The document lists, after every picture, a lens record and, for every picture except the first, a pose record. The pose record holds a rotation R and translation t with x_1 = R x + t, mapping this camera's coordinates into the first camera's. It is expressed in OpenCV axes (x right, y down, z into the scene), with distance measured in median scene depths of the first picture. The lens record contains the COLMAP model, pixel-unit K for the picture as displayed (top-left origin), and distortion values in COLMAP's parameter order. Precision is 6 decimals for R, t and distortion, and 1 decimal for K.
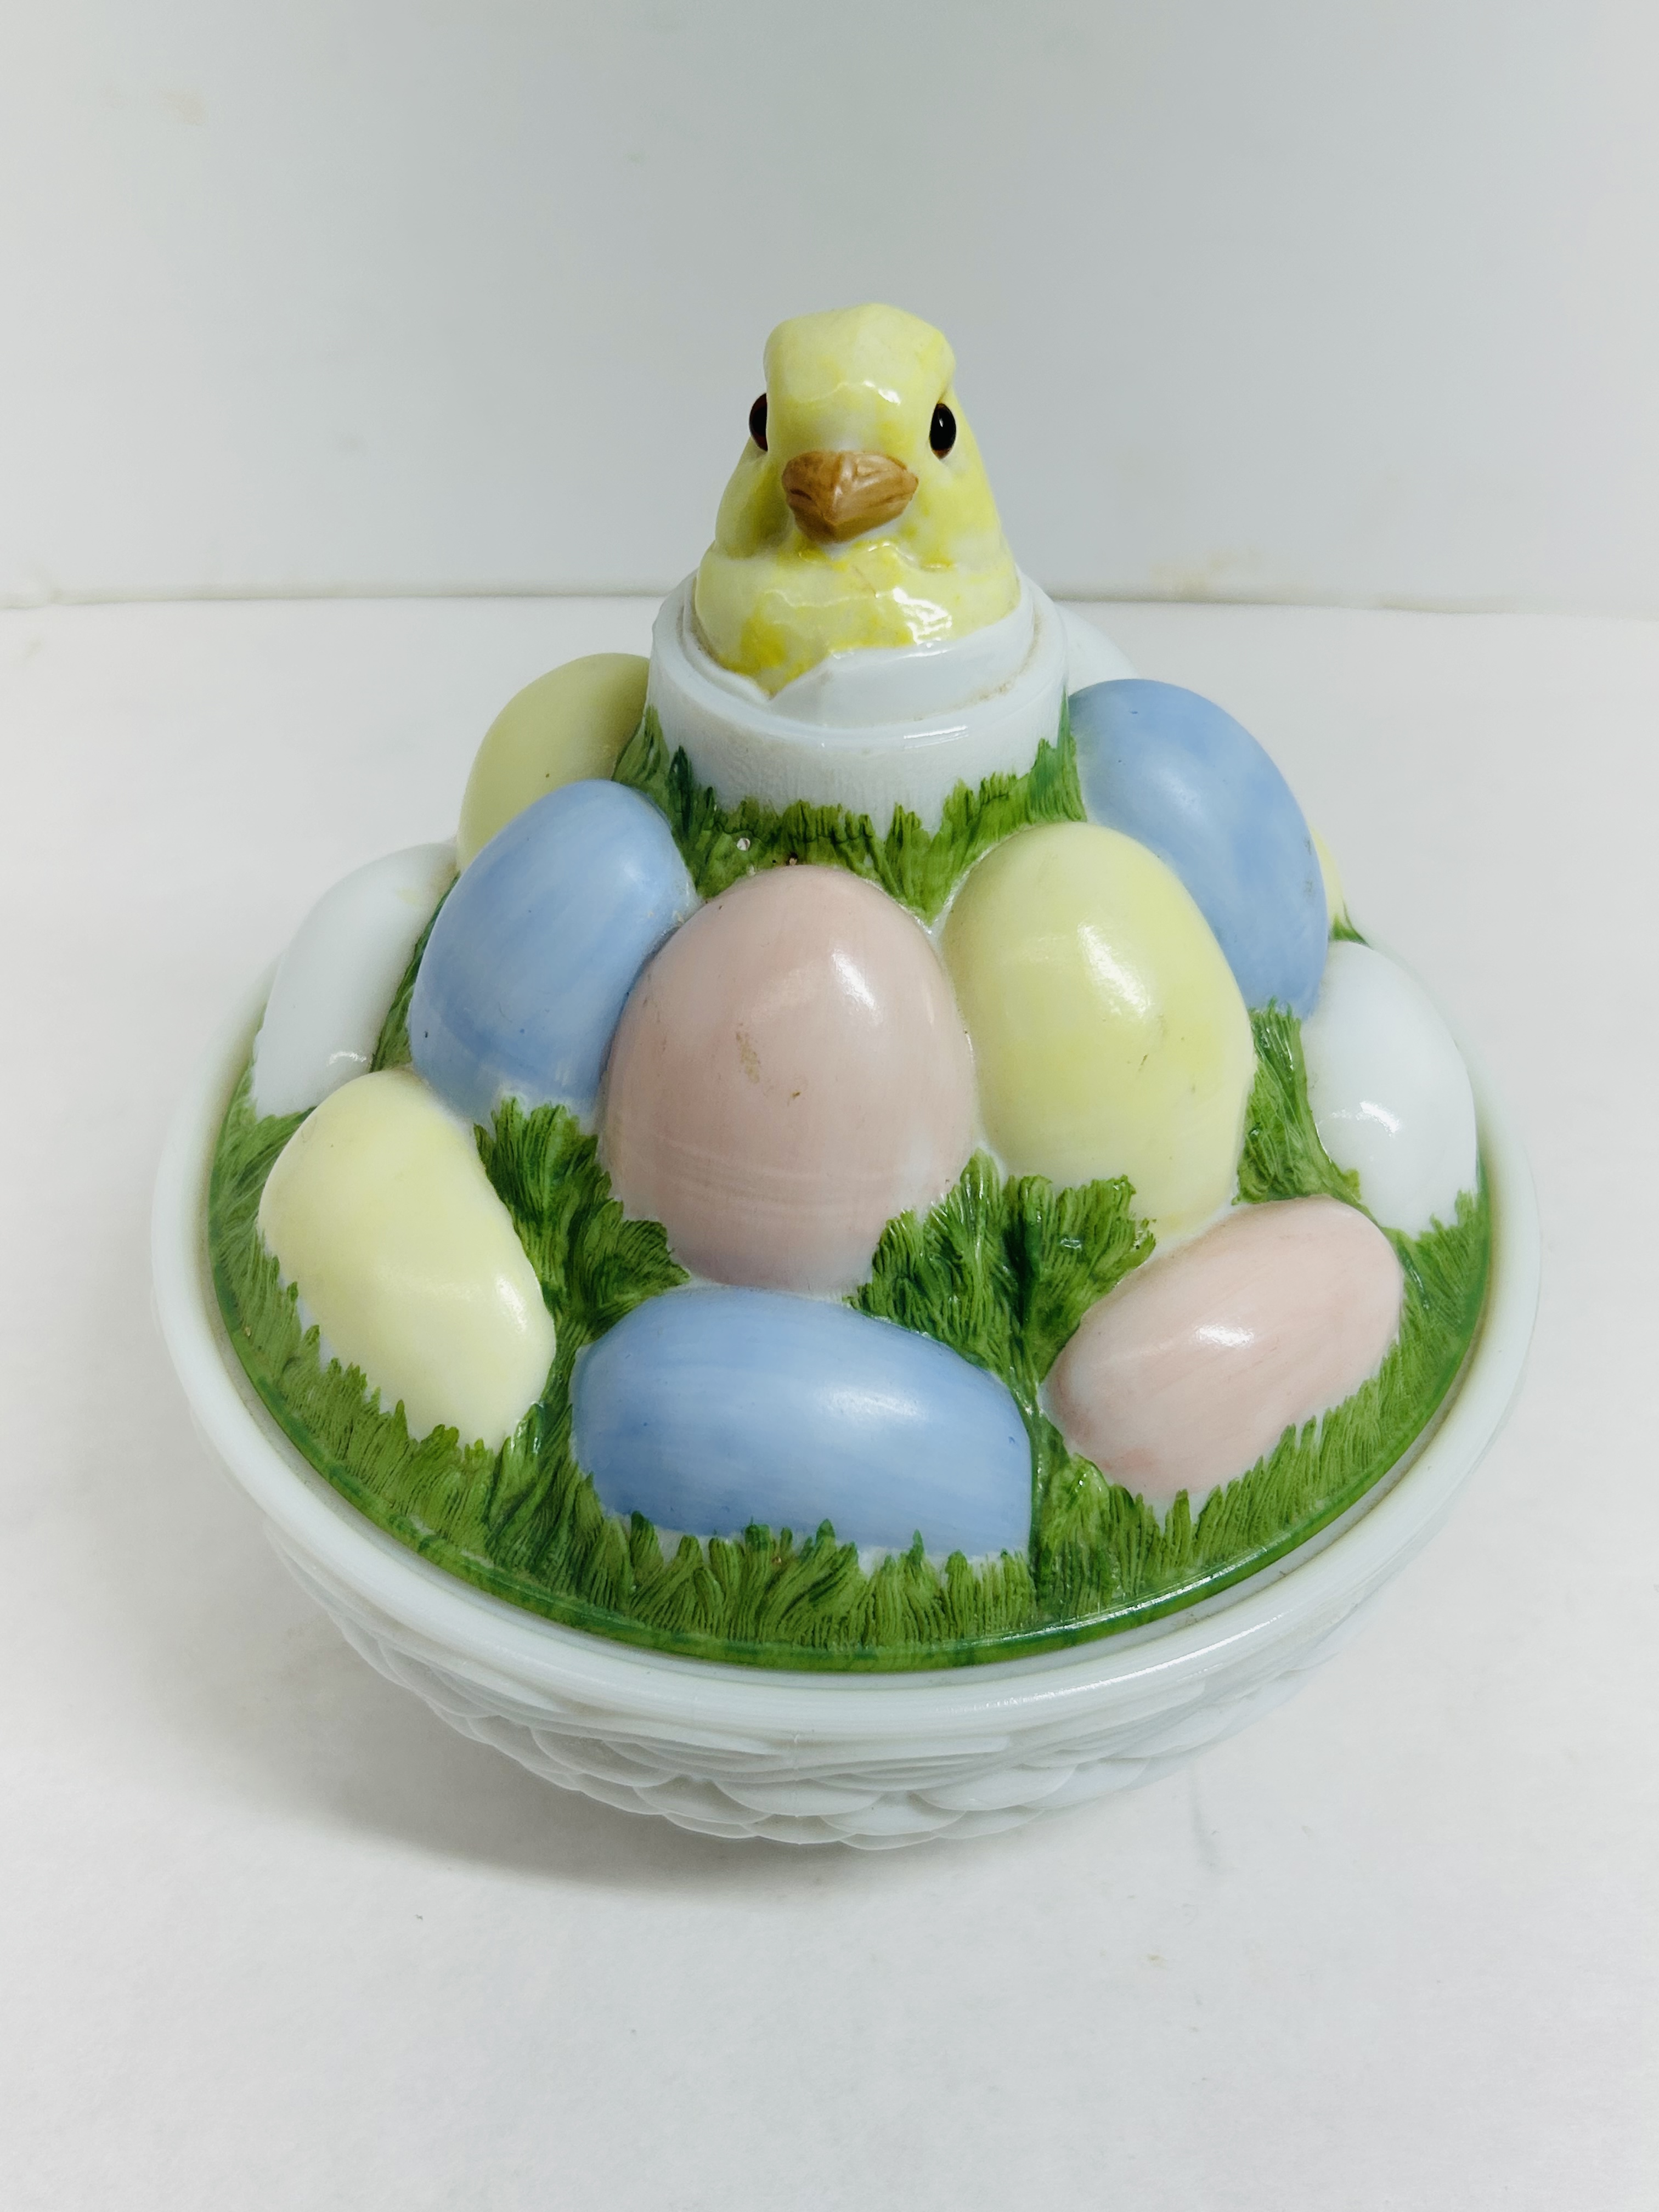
lens RADIAL K [[2201.5, 0, 788.8], [0, 2201.5, 1106.4], [0, 0, 1]] dist [0.142190, -0.335891]
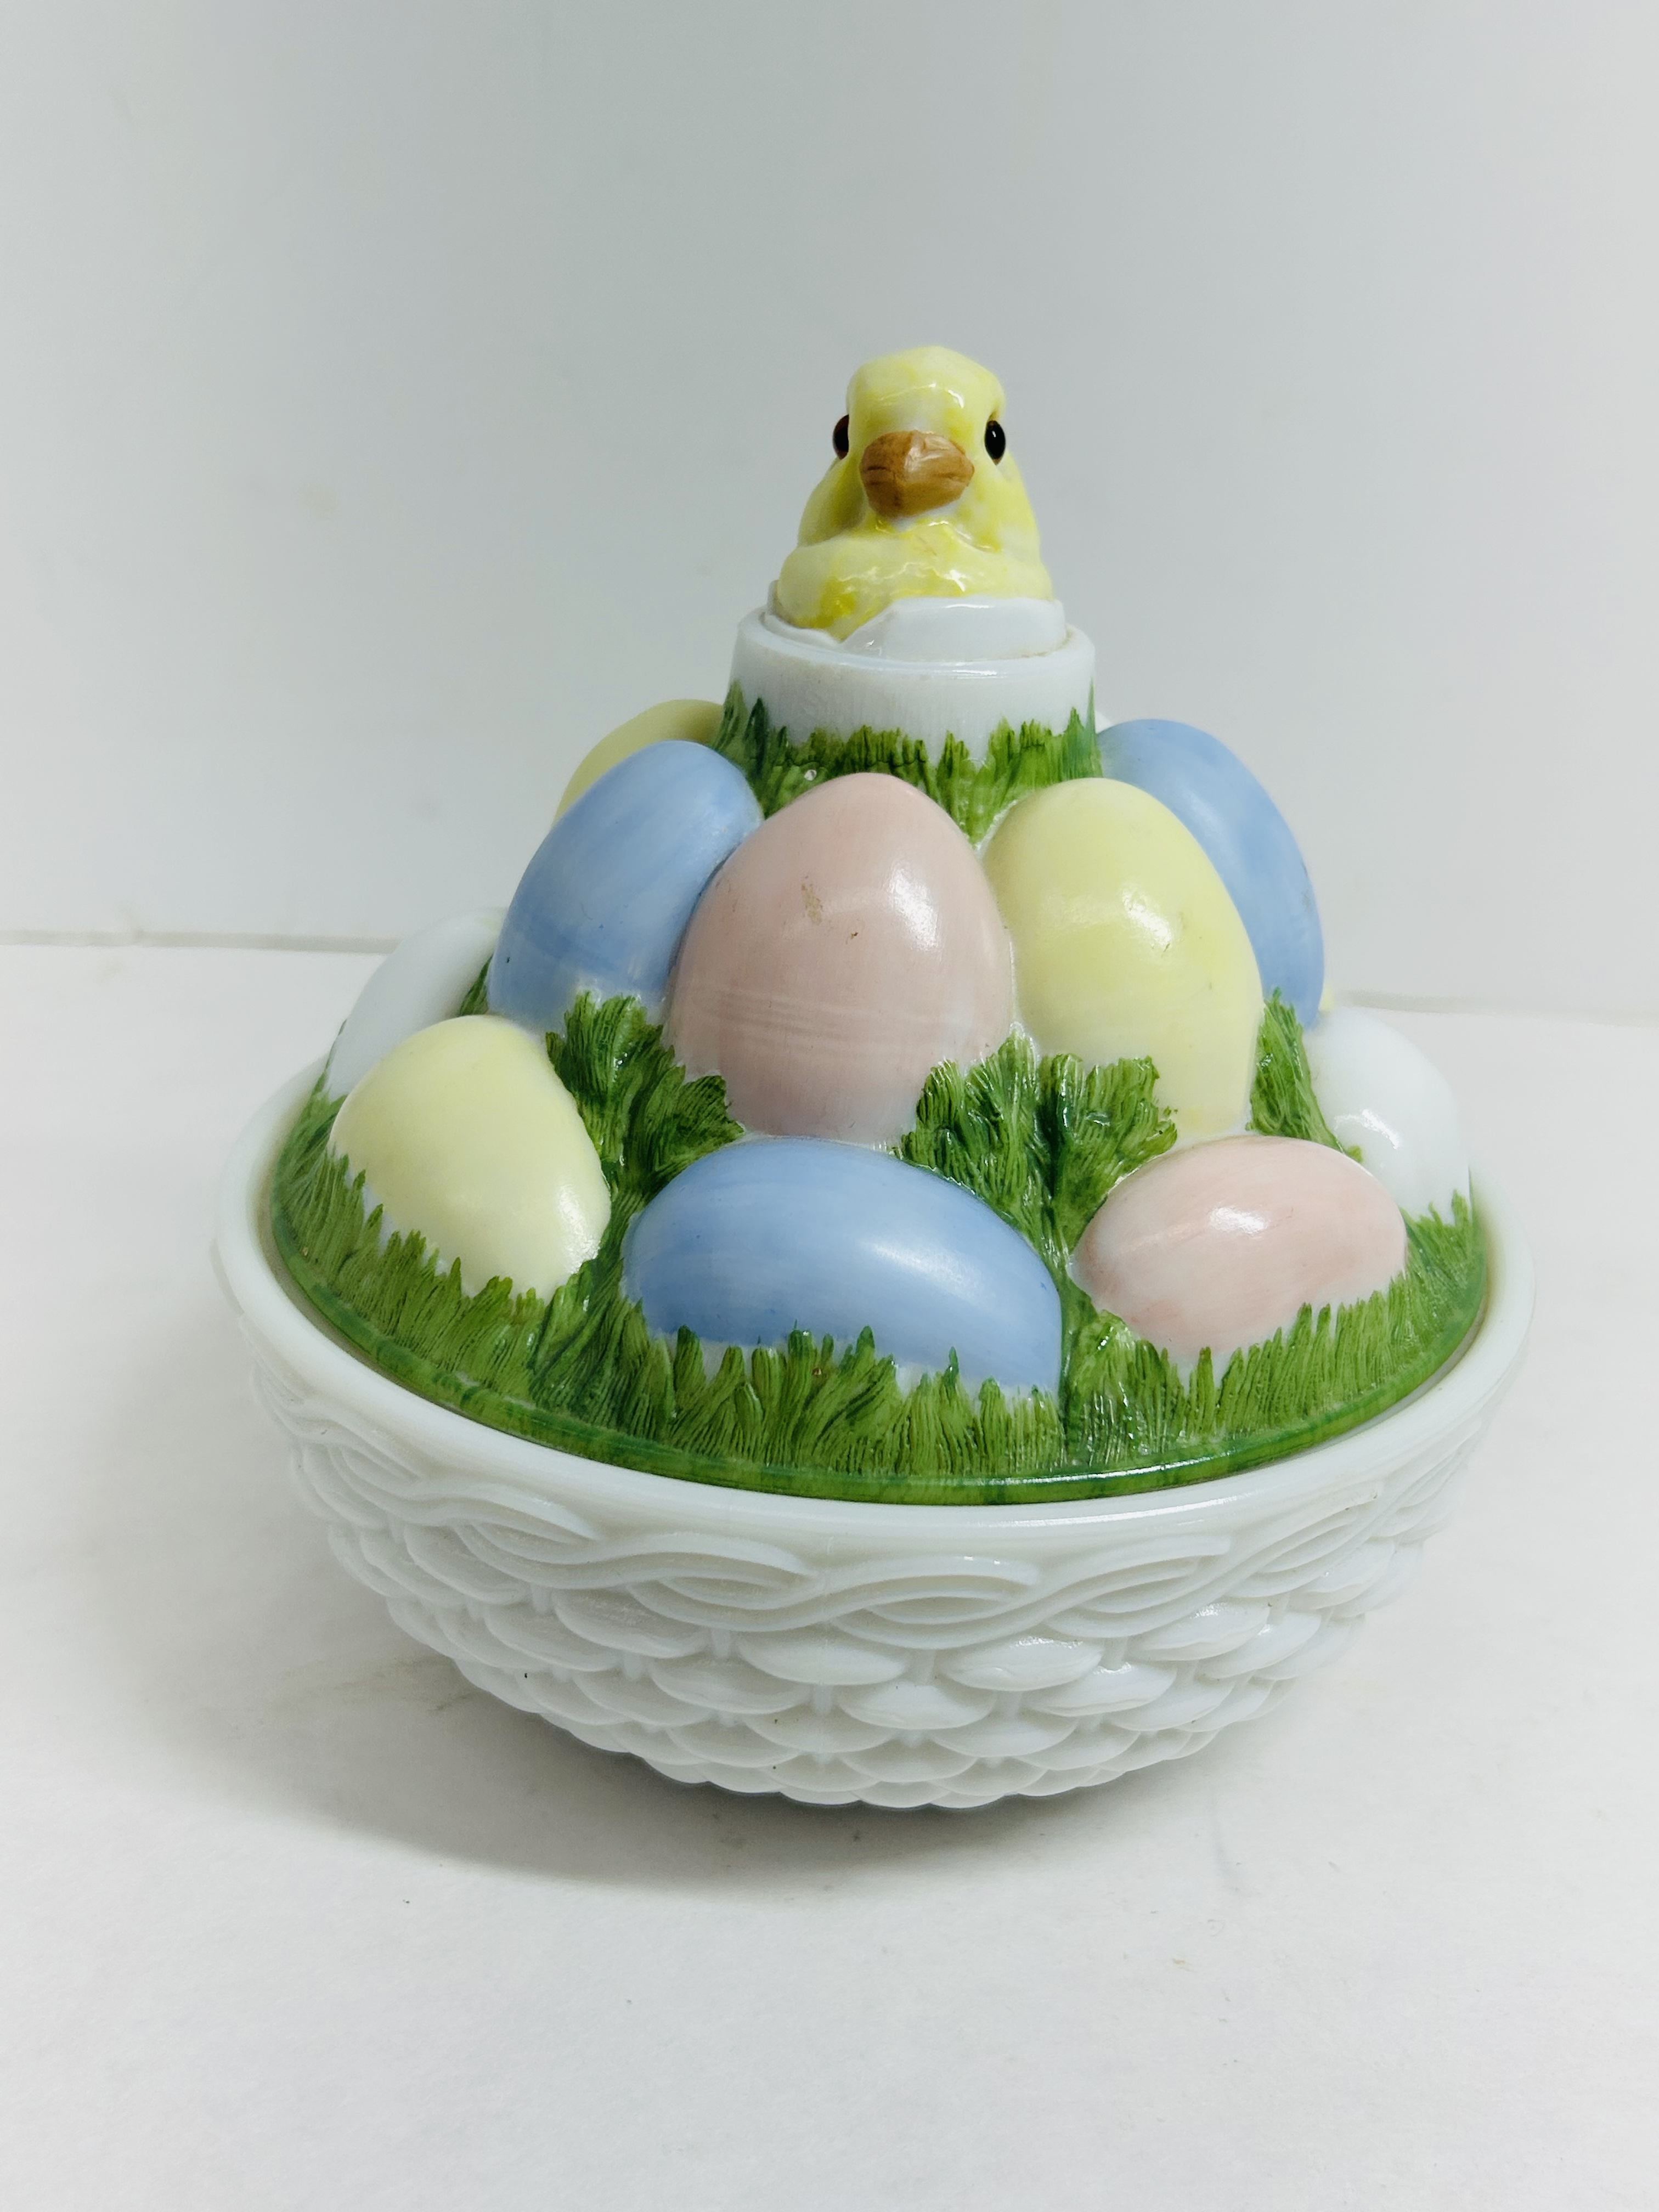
lens RADIAL K [[2196.2, 0, 829.5], [0, 2196.2, 1106.0], [0, 0, 1]] dist [0.146792, -0.324865]
pose [[0.998619, 0.048286, 0.020697, -0.026077], [-0.039070, 0.945979, -0.321866, 0.405050], [-0.035121, 0.320613, 0.946559, -0.013554]]
